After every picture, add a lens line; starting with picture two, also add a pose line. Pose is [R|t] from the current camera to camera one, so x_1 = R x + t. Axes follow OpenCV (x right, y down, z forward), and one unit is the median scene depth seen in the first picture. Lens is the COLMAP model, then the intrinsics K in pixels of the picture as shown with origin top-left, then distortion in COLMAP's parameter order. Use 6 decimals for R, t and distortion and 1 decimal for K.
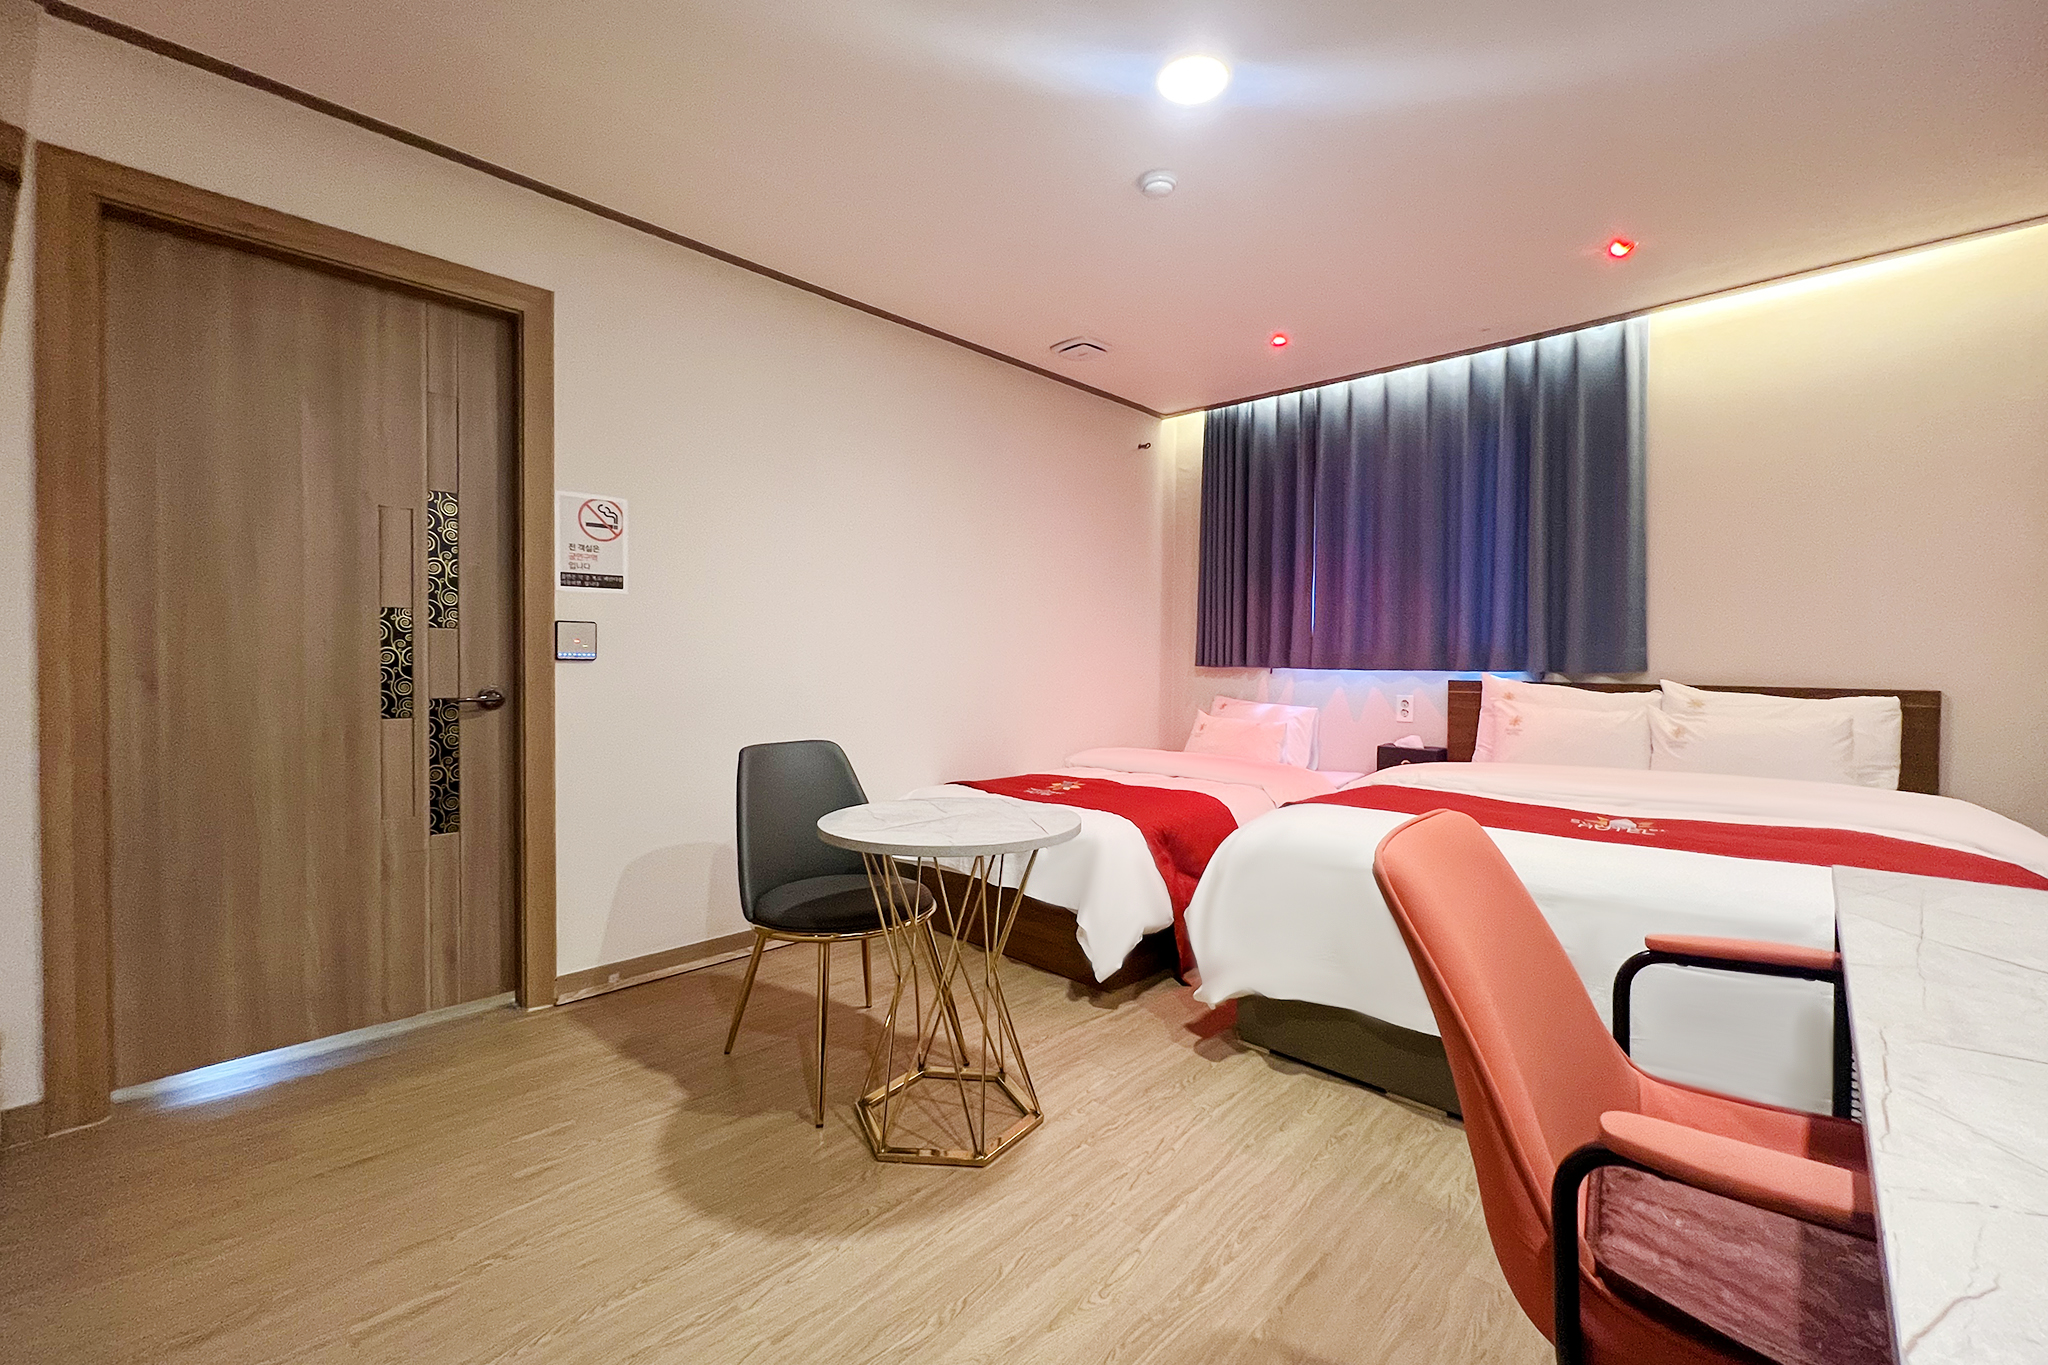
lens RADIAL K [[807.9, 0, 1022.9], [0, 807.9, 674.9], [0, 0, 1]] dist [-0.002432, -0.000347]
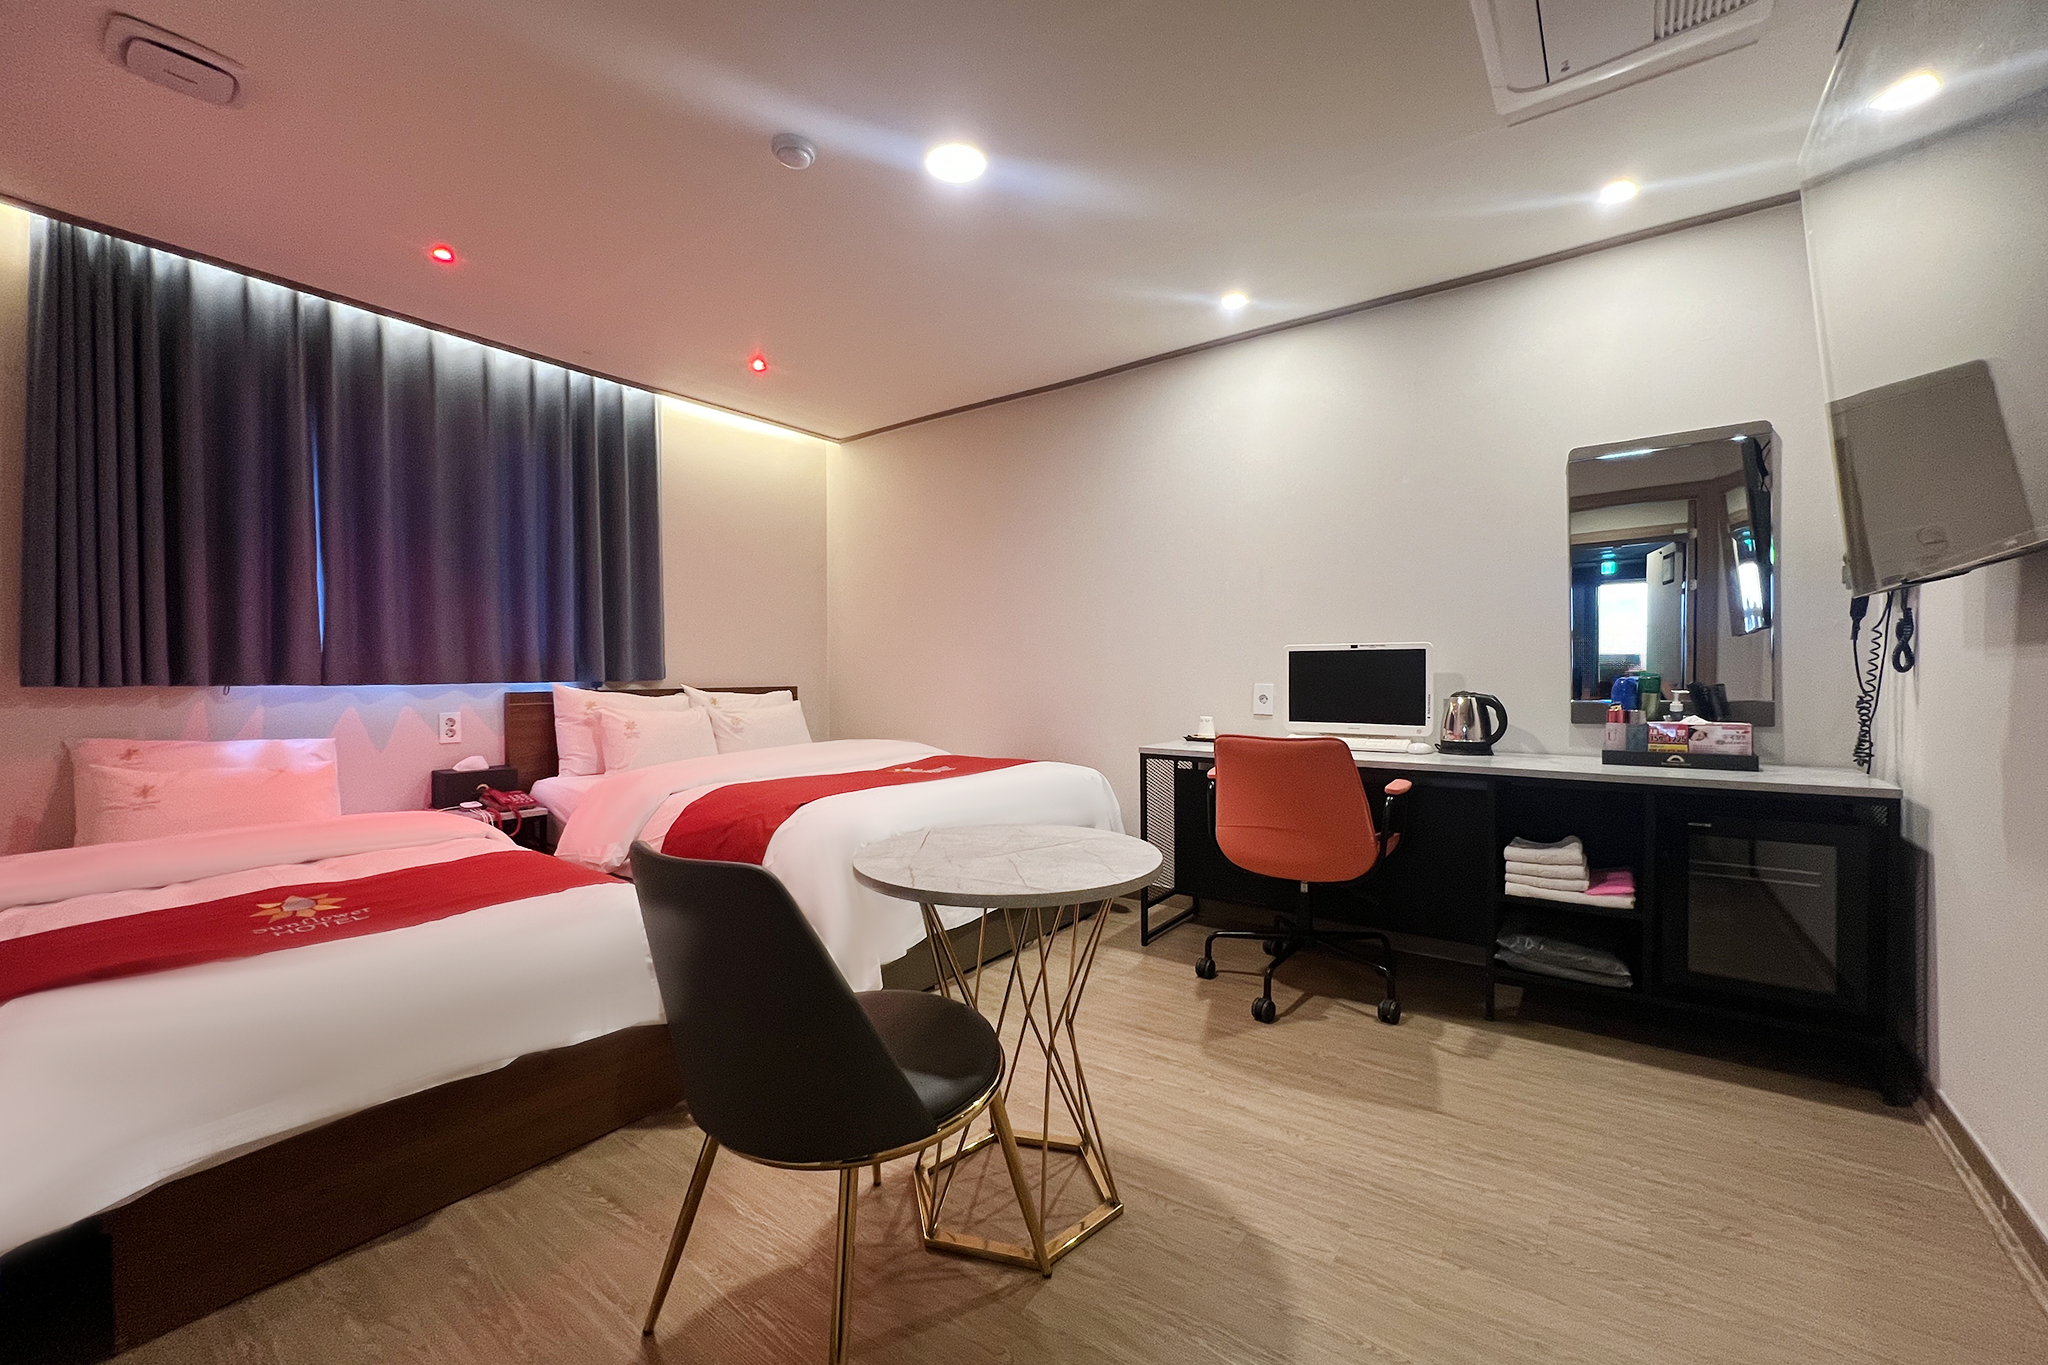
lens RADIAL K [[807.9, 0, 1020.4], [0, 807.9, 677.1], [0, 0, 1]] dist [-0.002432, -0.000347]
pose [[-0.094044, -0.010297, 0.995515, -0.542505], [0.029901, 0.999466, 0.013163, -0.007010], [-0.995119, 0.031005, -0.093685, 0.588778]]
